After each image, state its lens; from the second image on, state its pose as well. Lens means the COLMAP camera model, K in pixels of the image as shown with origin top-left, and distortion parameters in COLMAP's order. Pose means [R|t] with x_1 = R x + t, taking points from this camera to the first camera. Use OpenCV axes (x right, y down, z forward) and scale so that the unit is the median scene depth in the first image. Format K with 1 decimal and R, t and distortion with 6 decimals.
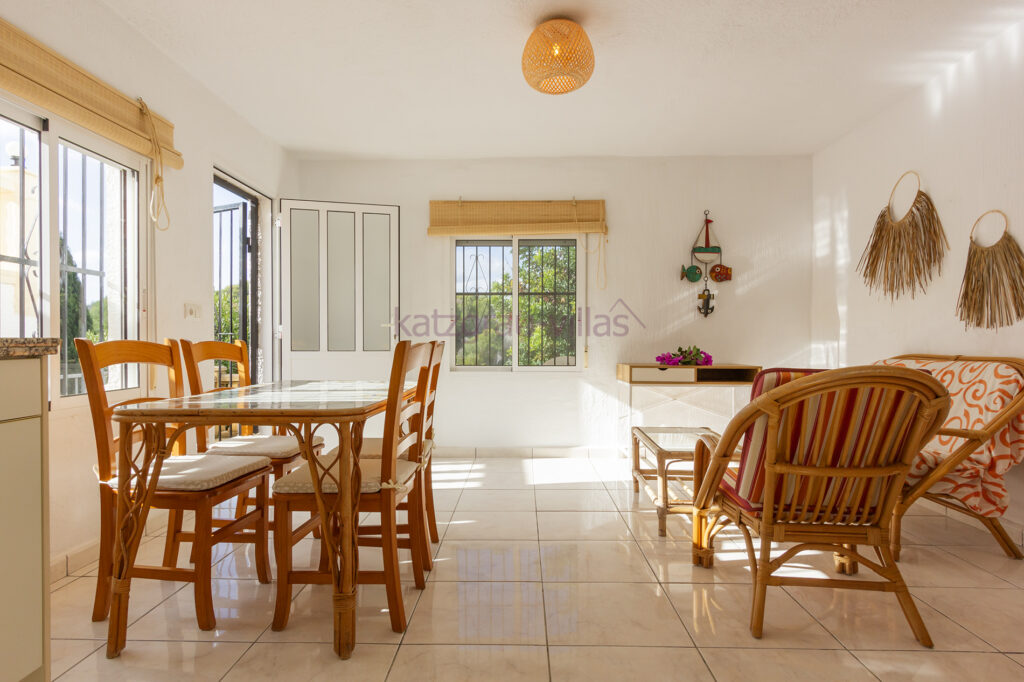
lens RADIAL K [[545.9, 0, 512.5], [0, 545.9, 342.9], [0, 0, 1]] dist [0.004417, 0.000080]
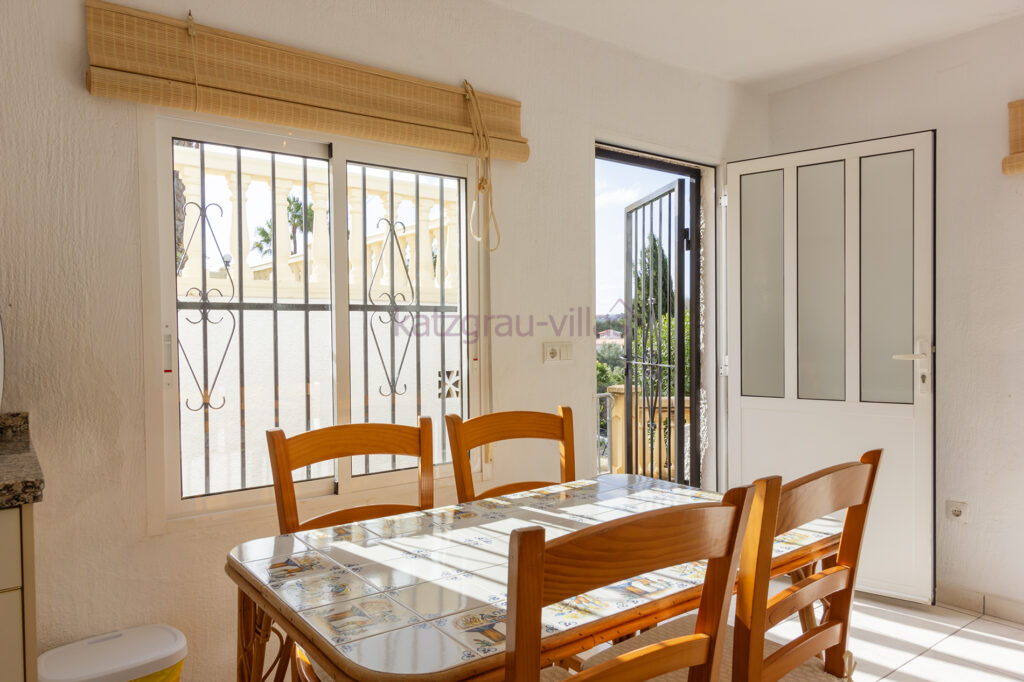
lens RADIAL K [[684.6, 0, 511.9], [0, 684.6, 341.5], [0, 0, 1]] dist [0.000945, -0.003014]
pose [[0.612999, 0.000214, -0.790083, 0.069195], [0.006992, 0.999959, 0.005696, -0.056063], [0.790052, -0.009016, 0.612973, 0.289550]]
